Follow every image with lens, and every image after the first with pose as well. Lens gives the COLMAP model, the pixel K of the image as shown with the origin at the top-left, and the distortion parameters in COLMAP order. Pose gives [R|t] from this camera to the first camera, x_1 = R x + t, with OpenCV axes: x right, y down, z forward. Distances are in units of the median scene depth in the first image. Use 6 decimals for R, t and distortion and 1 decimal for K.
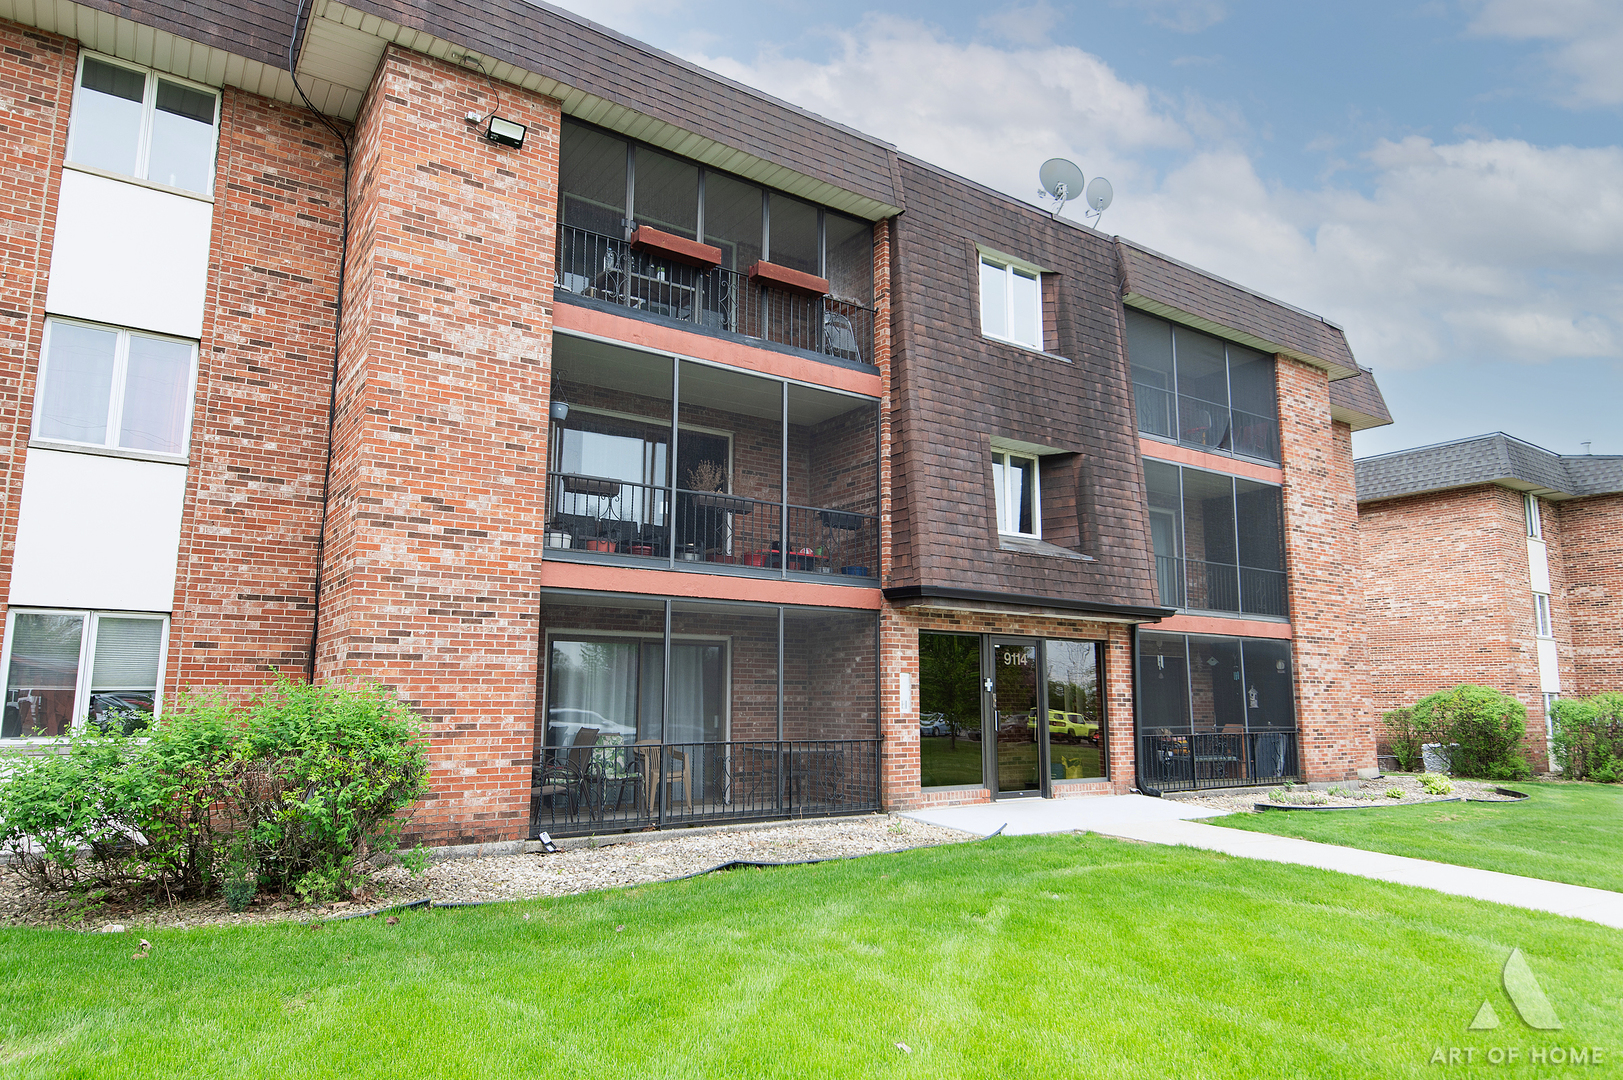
lens RADIAL K [[963.9, 0, 807.3], [0, 963.9, 544.1], [0, 0, 1]] dist [0.016532, -0.016027]
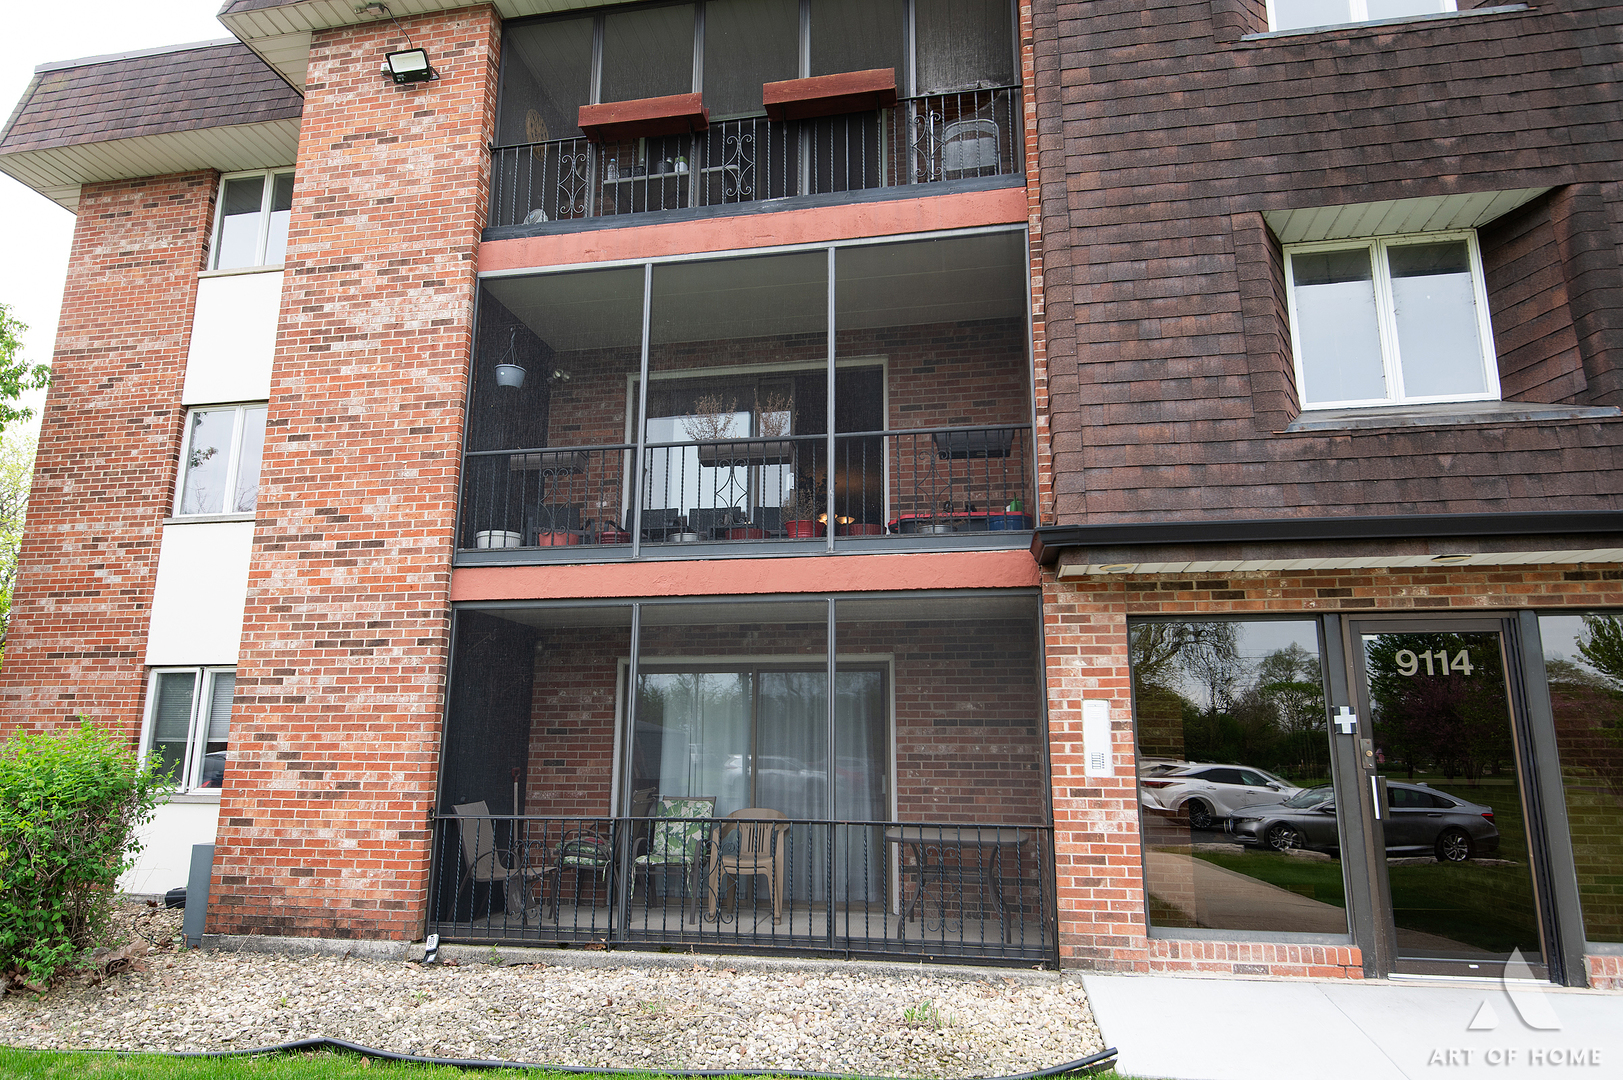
lens RADIAL K [[963.9, 0, 810.5], [0, 963.9, 542.4], [0, 0, 1]] dist [0.016532, -0.016027]
pose [[0.714358, -0.147561, -0.684045, 0.449483], [0.111555, 0.989027, -0.096852, 0.101630], [0.690831, -0.007121, 0.722981, 0.632408]]
